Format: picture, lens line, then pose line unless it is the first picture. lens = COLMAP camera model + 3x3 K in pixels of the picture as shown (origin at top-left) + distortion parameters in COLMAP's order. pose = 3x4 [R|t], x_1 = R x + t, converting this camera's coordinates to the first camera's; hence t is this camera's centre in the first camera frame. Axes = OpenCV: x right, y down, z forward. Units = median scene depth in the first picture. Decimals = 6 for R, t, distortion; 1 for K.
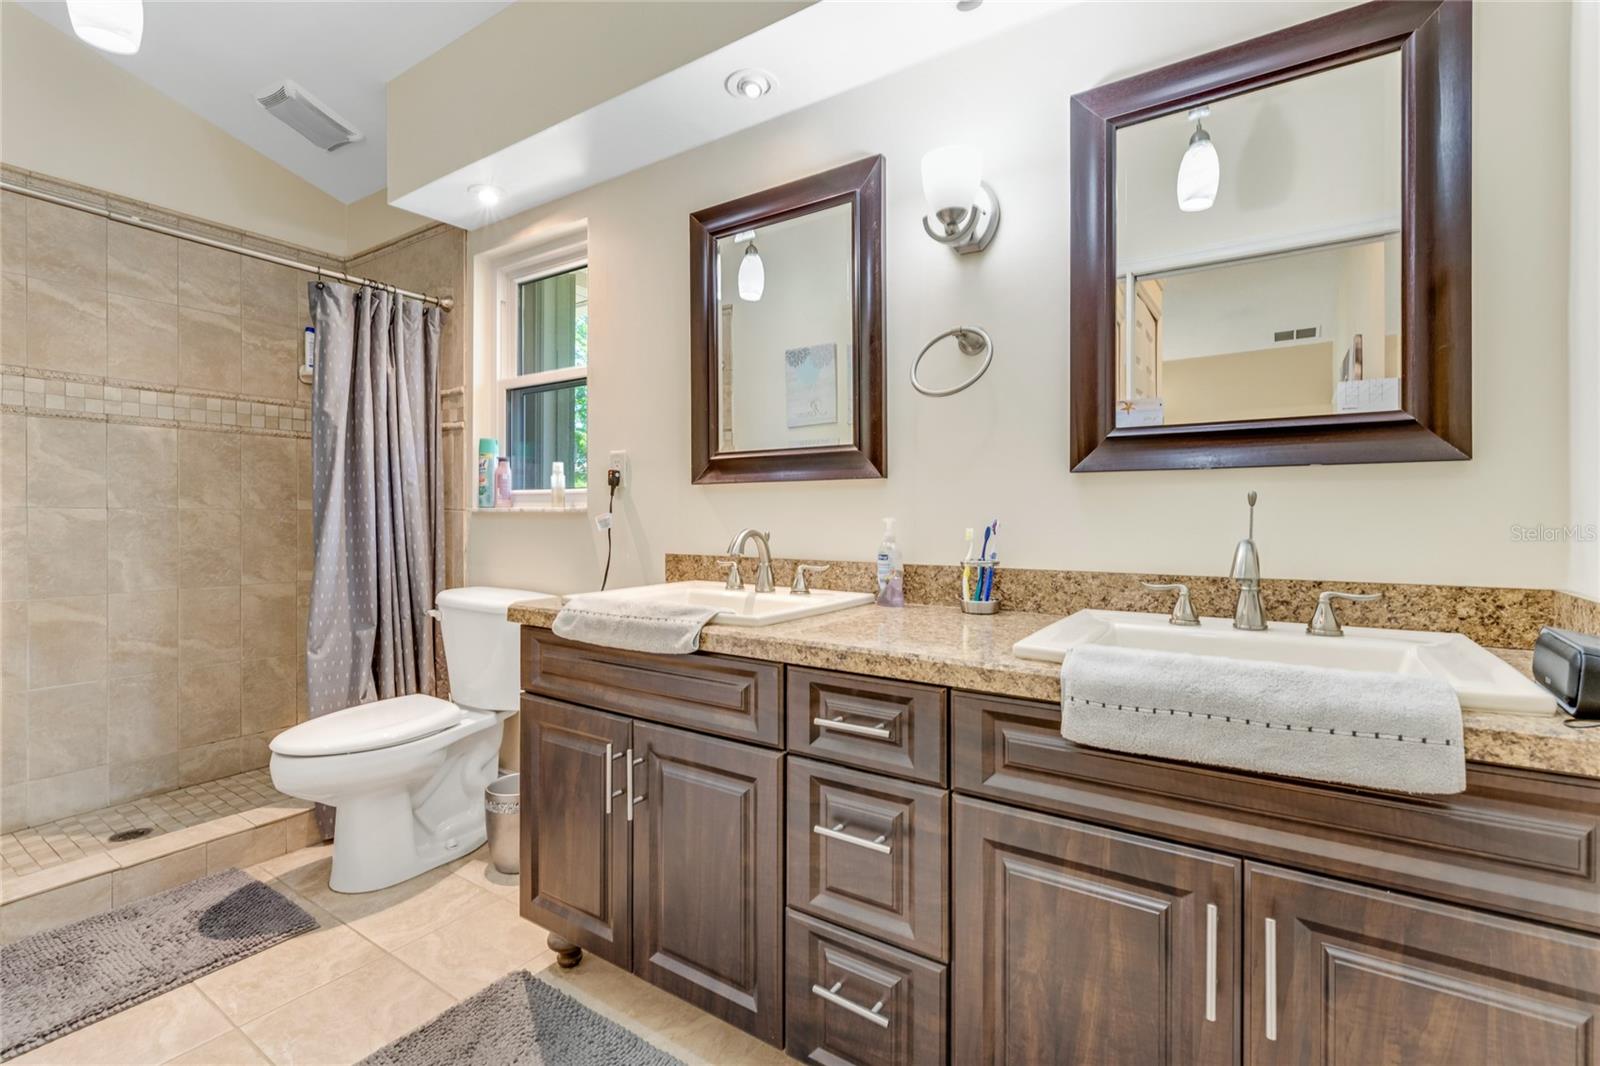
lens RADIAL K [[704.0, 0, 789.2], [0, 704.0, 526.2], [0, 0, 1]] dist [-0.000194, 0.000221]
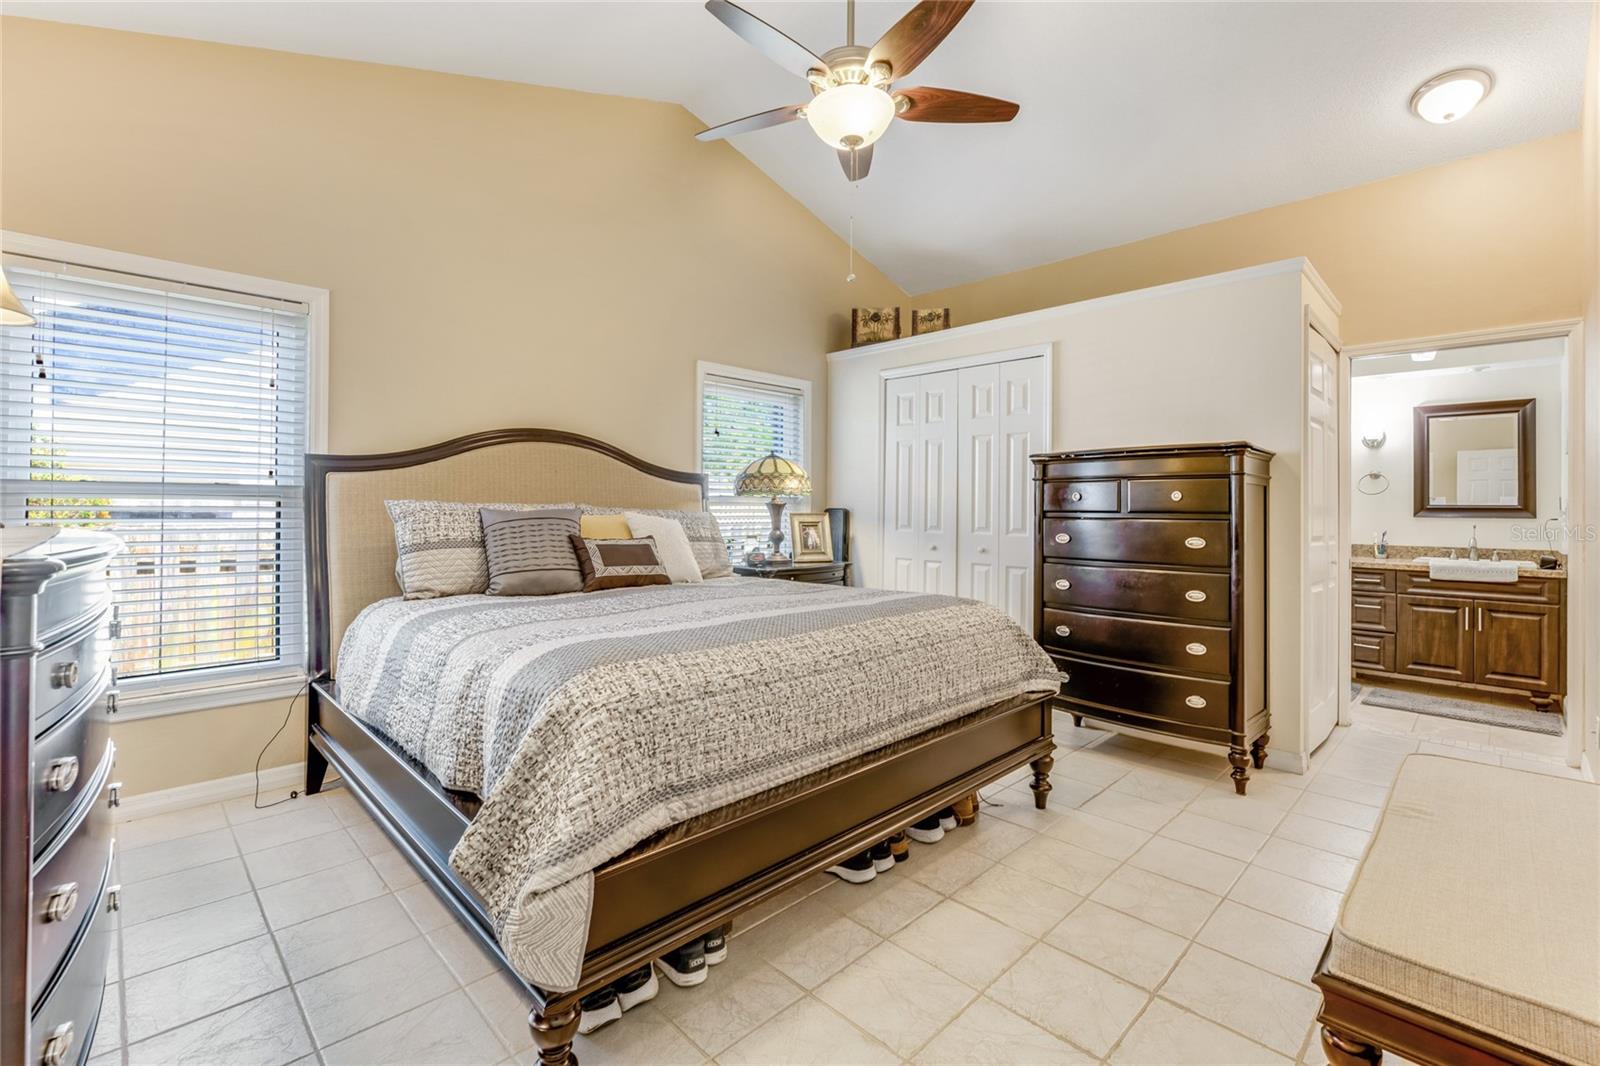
lens RADIAL K [[708.2, 0, 803.5], [0, 708.2, 507.3], [0, 0, 1]] dist [-0.000212, 0.000018]
pose [[0.986390, 0.008429, -0.164208, -2.338673], [-0.010867, 0.999844, -0.013951, -0.052186], [0.164064, 0.015546, 0.986327, -3.441159]]
